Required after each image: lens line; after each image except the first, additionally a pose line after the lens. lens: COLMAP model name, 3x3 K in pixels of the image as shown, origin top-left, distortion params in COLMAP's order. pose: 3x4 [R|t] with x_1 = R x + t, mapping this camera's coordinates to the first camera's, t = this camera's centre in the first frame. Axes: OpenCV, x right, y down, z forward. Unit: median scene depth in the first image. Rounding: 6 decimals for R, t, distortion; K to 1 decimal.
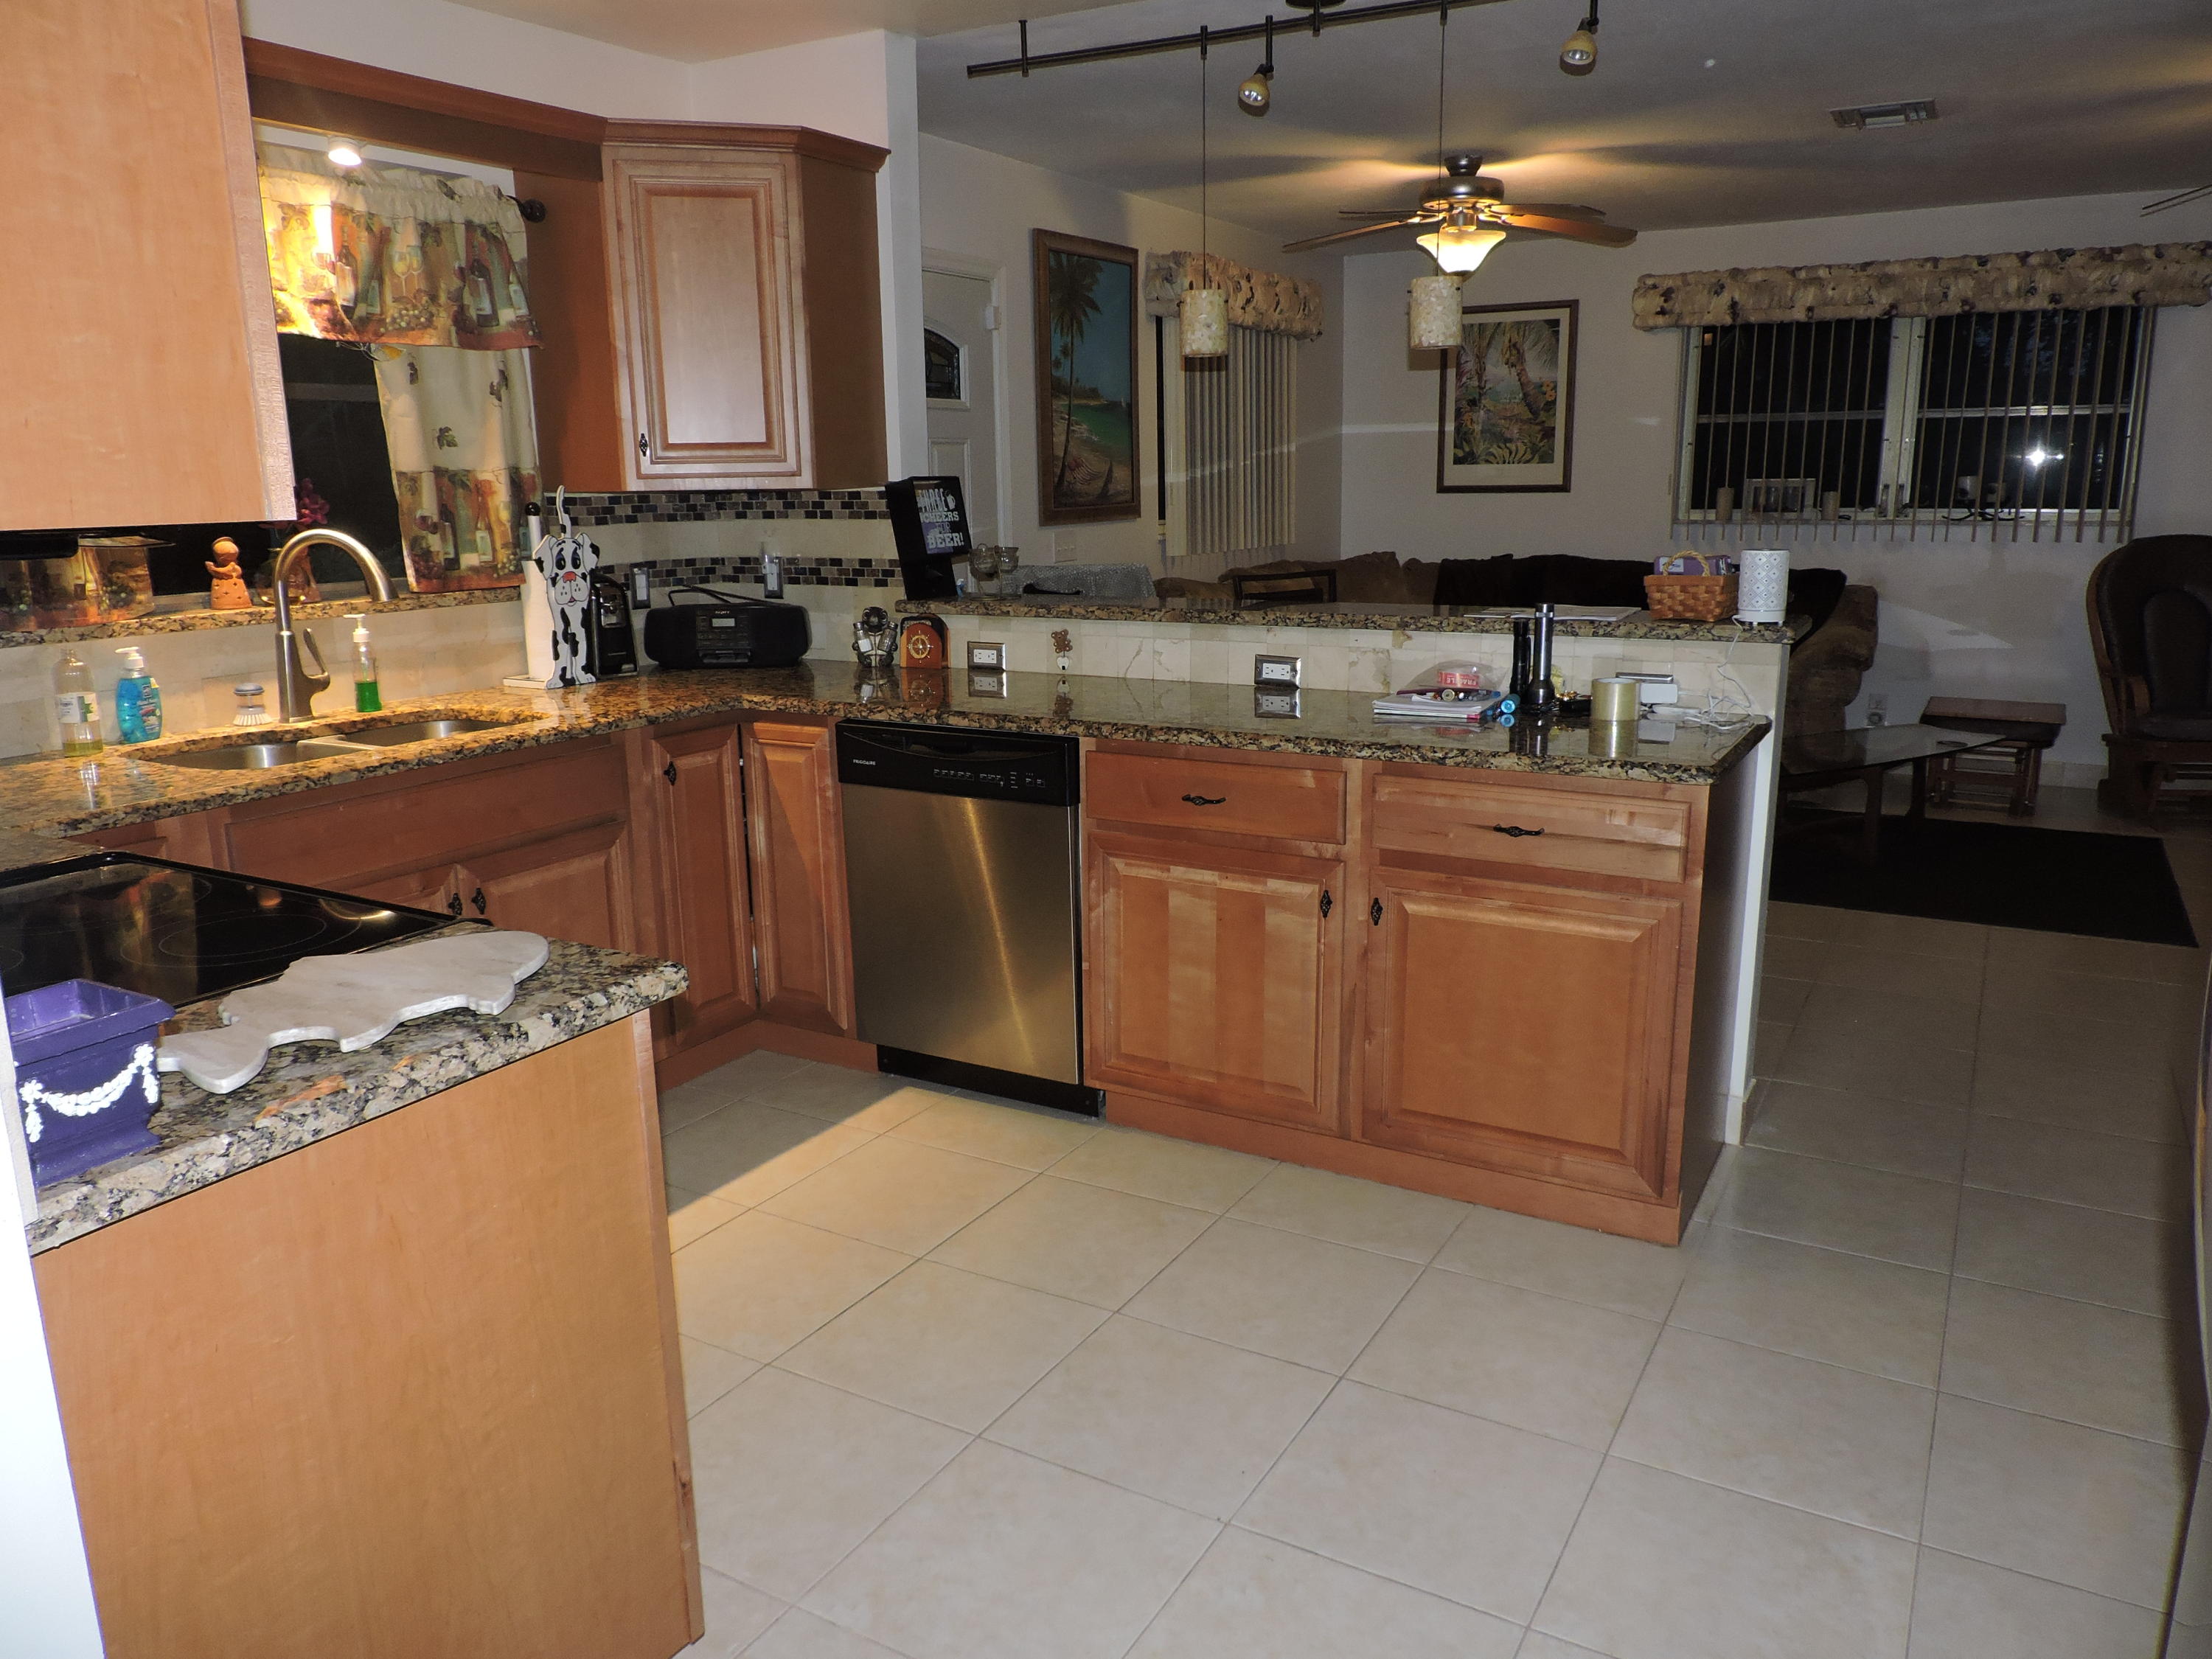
lens RADIAL K [[1556.0, 0, 1112.4], [0, 1556.0, 807.3], [0, 0, 1]] dist [-0.029726, 0.006107]
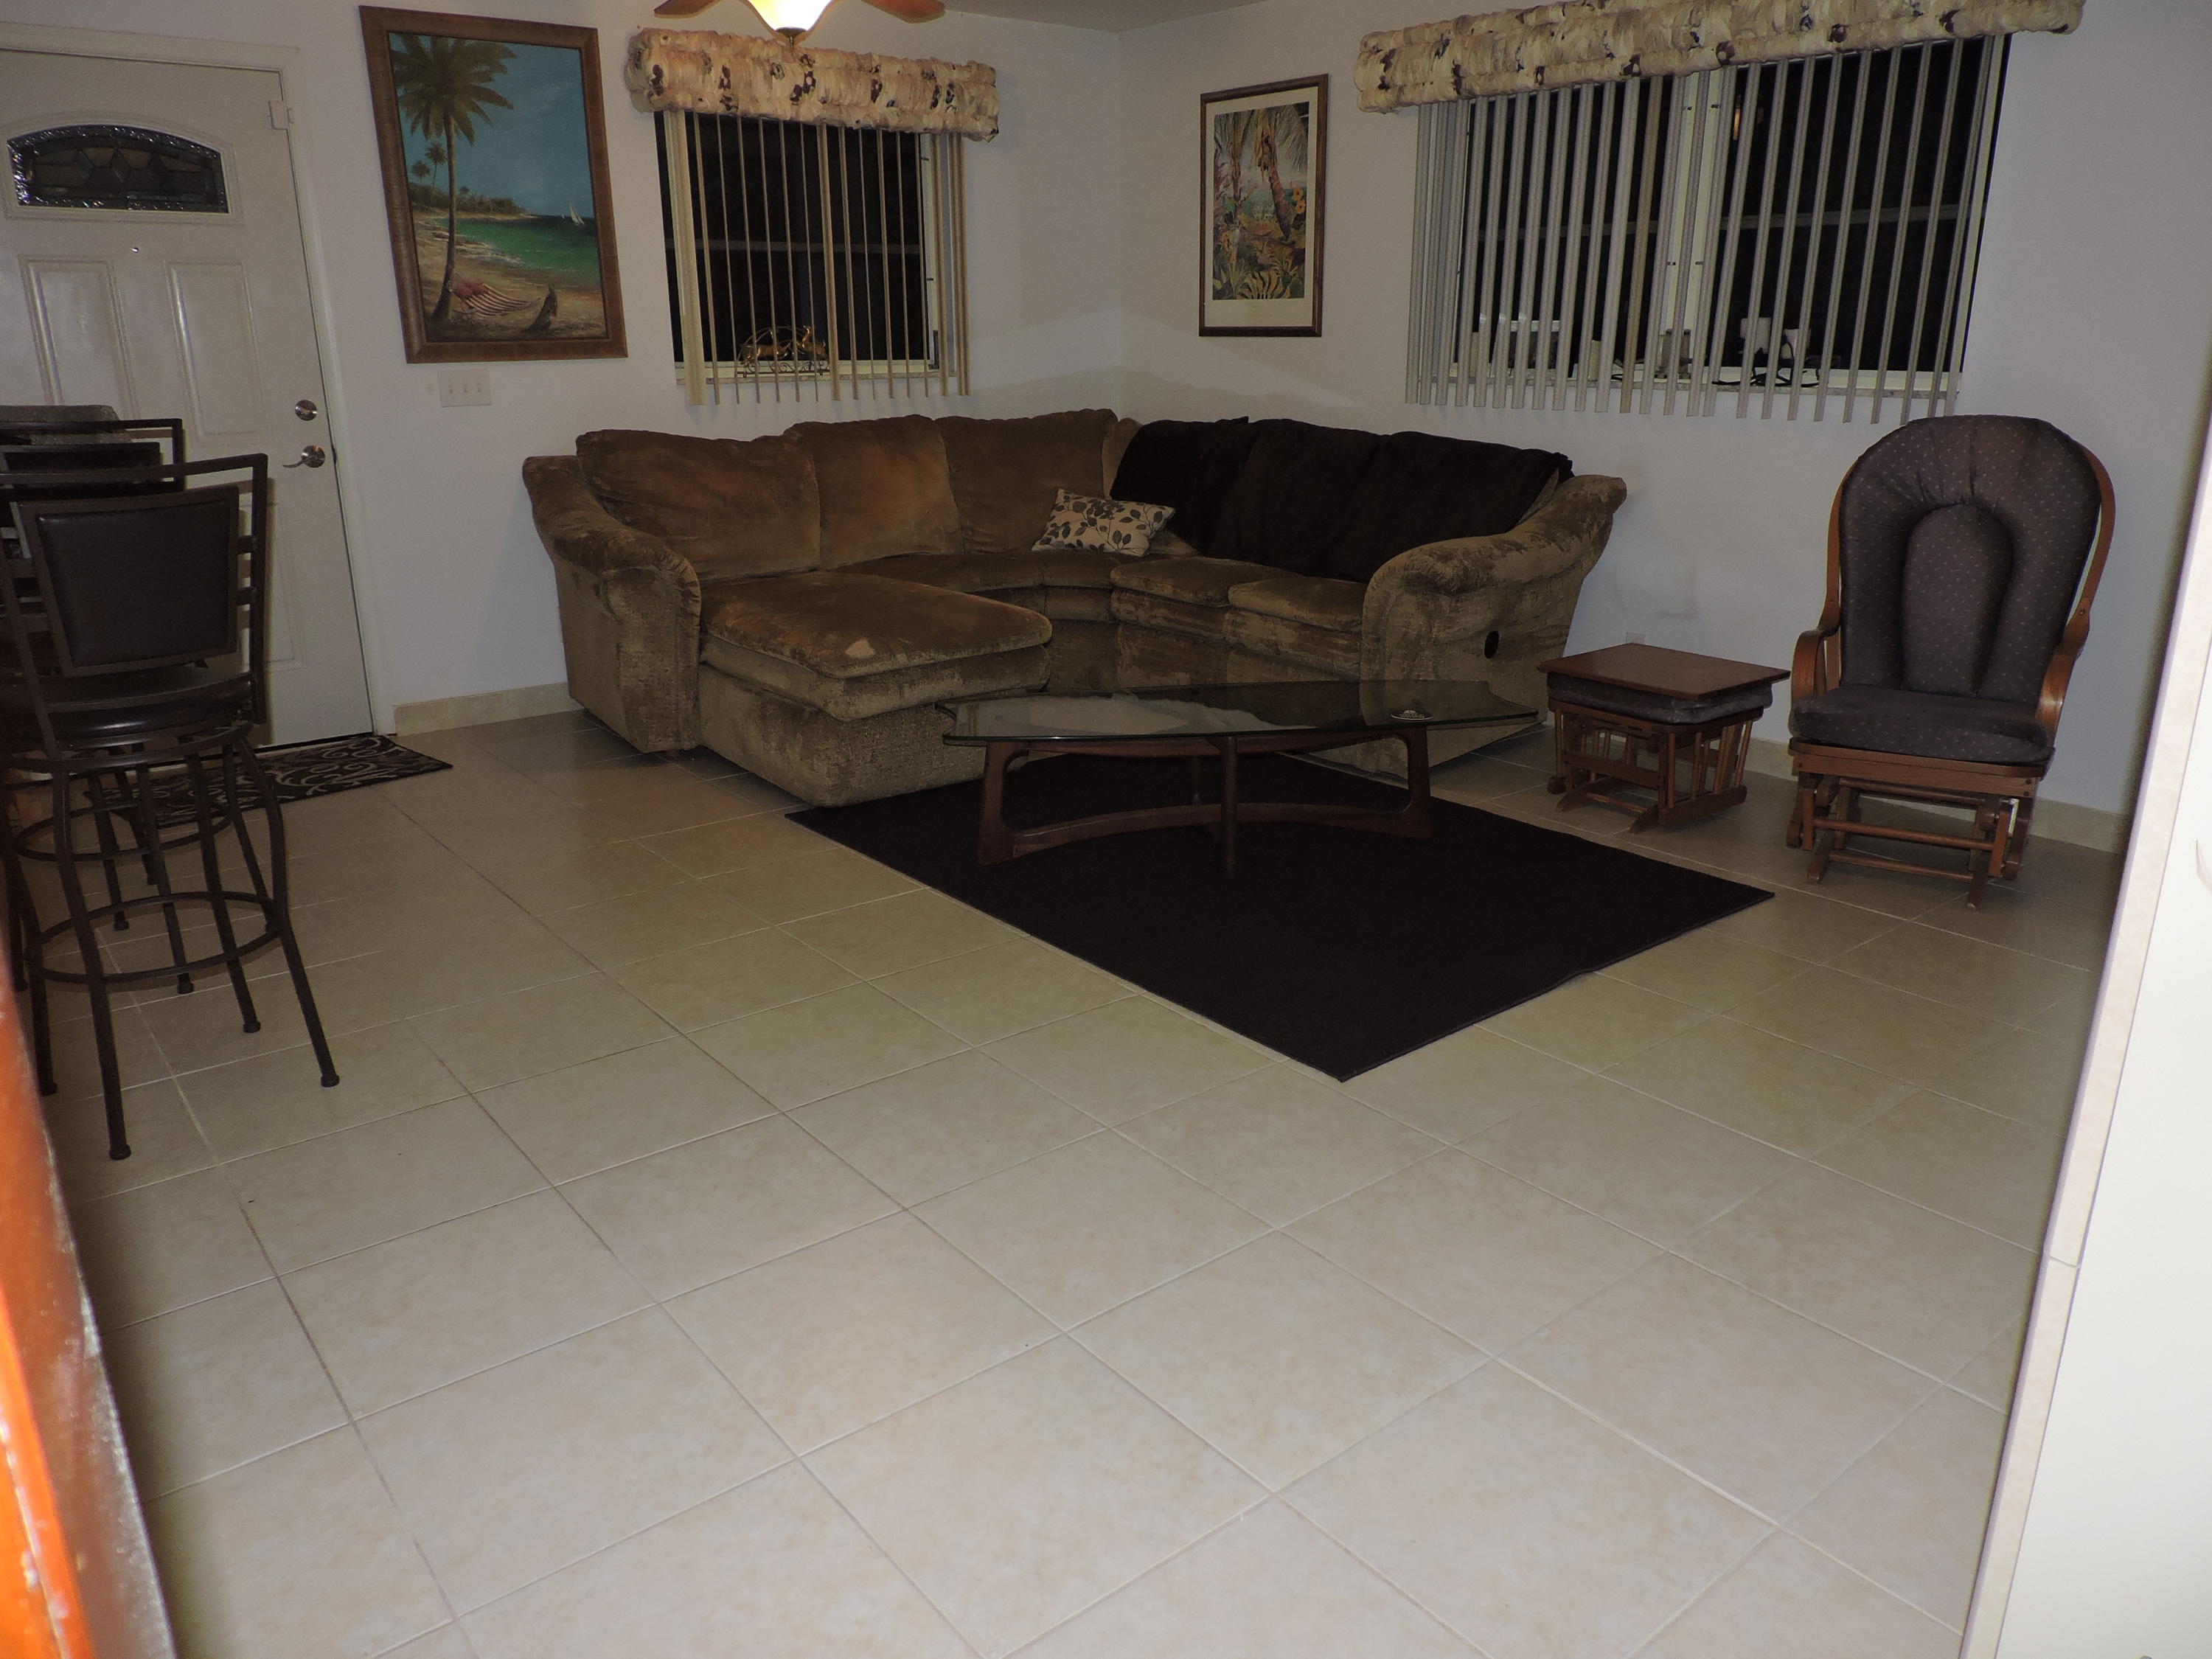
lens RADIAL K [[1575.1, 0, 1106.0], [0, 1575.1, 829.5], [0, 0, 1]] dist [-0.003723, -0.002762]
pose [[0.936037, 0.120524, -0.330619, 0.535375], [-0.085759, 0.989322, 0.117848, -0.048388], [0.341292, -0.081957, 0.936377, 0.231457]]
